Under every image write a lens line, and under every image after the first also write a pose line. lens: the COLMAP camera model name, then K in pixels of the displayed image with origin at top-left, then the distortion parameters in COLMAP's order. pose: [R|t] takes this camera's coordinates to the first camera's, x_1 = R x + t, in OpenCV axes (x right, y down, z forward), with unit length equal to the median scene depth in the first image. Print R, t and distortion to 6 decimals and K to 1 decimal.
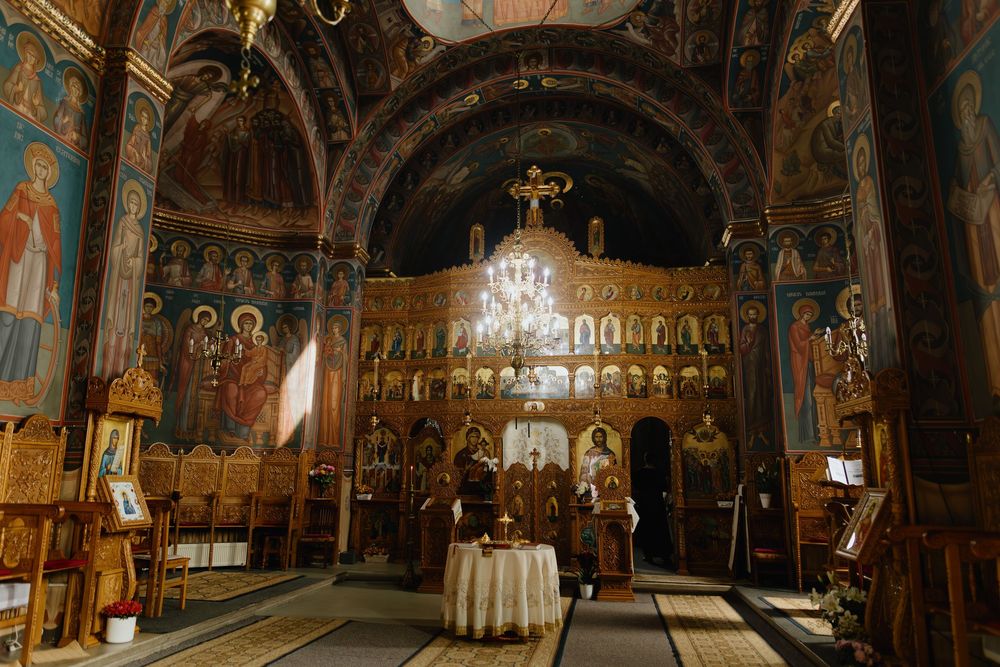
lens RADIAL K [[715.5, 0, 476.6], [0, 715.5, 336.1], [0, 0, 1]] dist [0.000226, 0.006870]
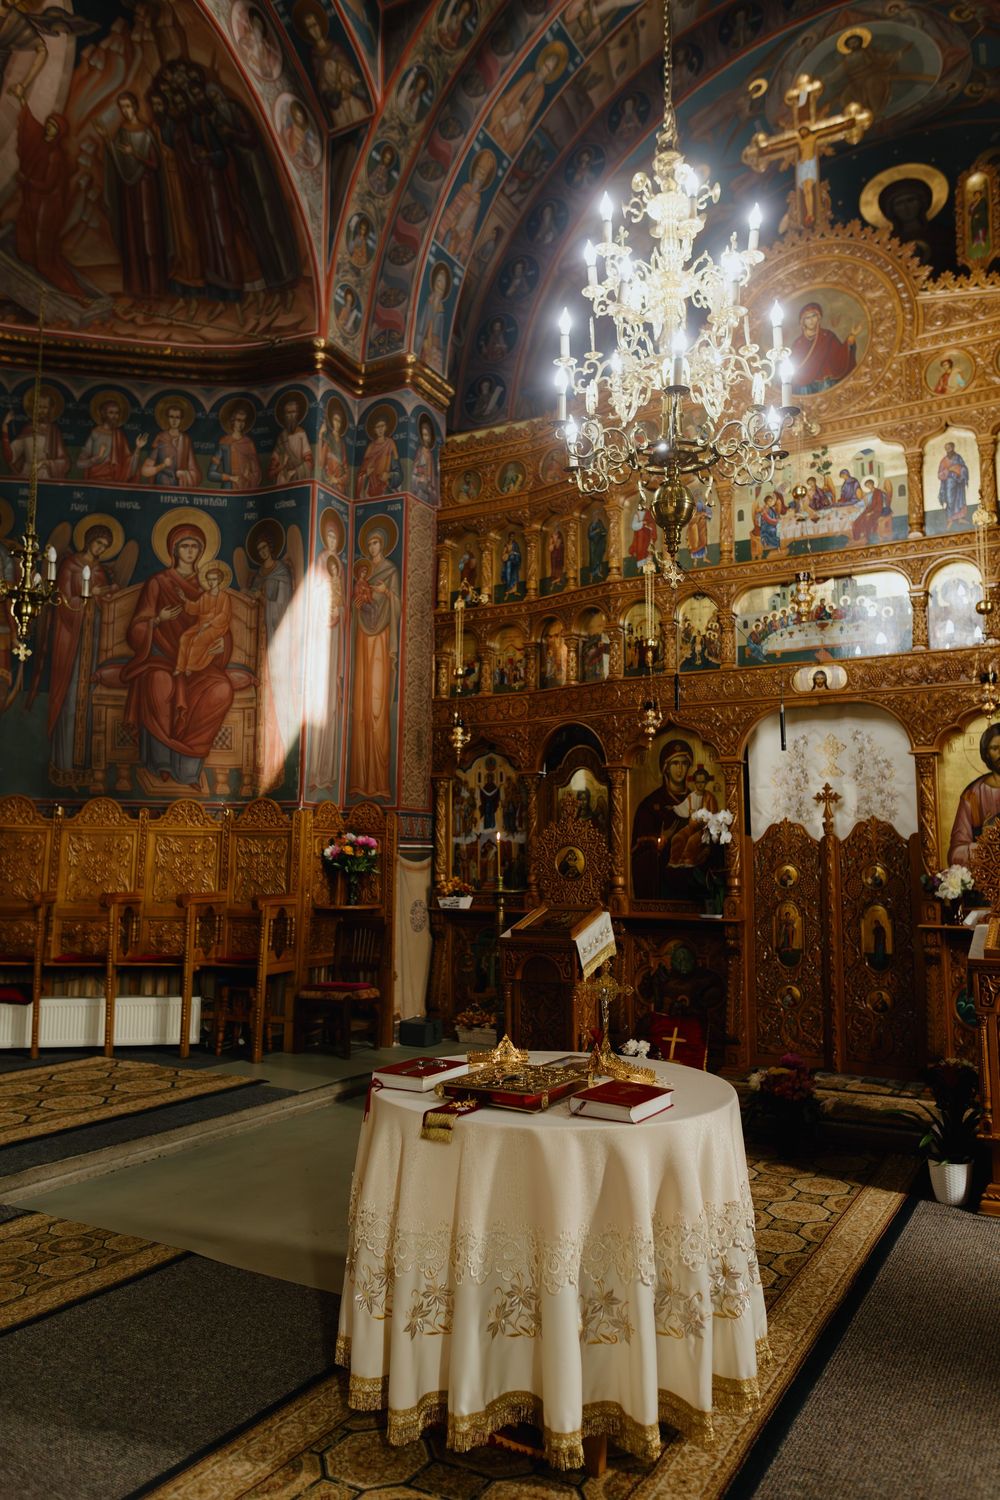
lens RADIAL K [[1073.3, 0, 490.8], [0, 1073.3, 741.7], [0, 0, 1]] dist [0.000226, 0.006870]
pose [[0.942664, -0.046332, -0.330512, 0.103754], [0.072928, 0.994981, 0.068519, 0.078792], [0.325679, -0.088694, 0.941311, 0.379231]]
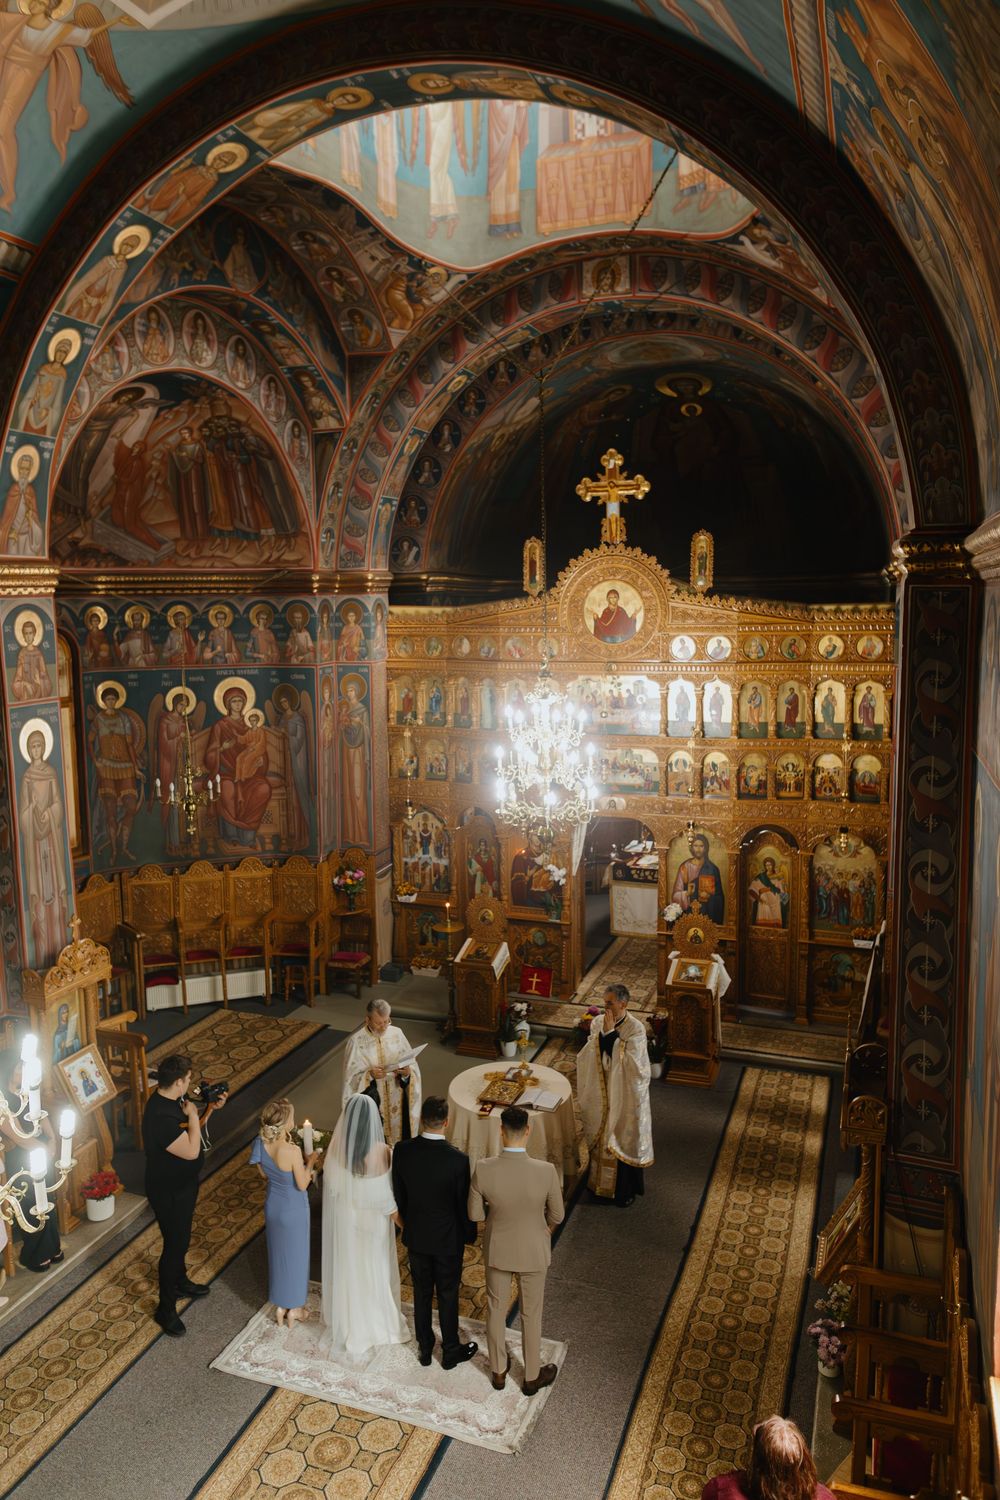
lens RADIAL K [[1073.3, 0, 484.9], [0, 1073.3, 749.3], [0, 0, 1]] dist [0.000226, 0.006870]
pose [[0.982730, -0.006471, -0.184933, 0.157331], [0.066738, 0.944524, 0.321591, -0.323815], [0.172592, -0.328379, 0.928644, -0.043307]]
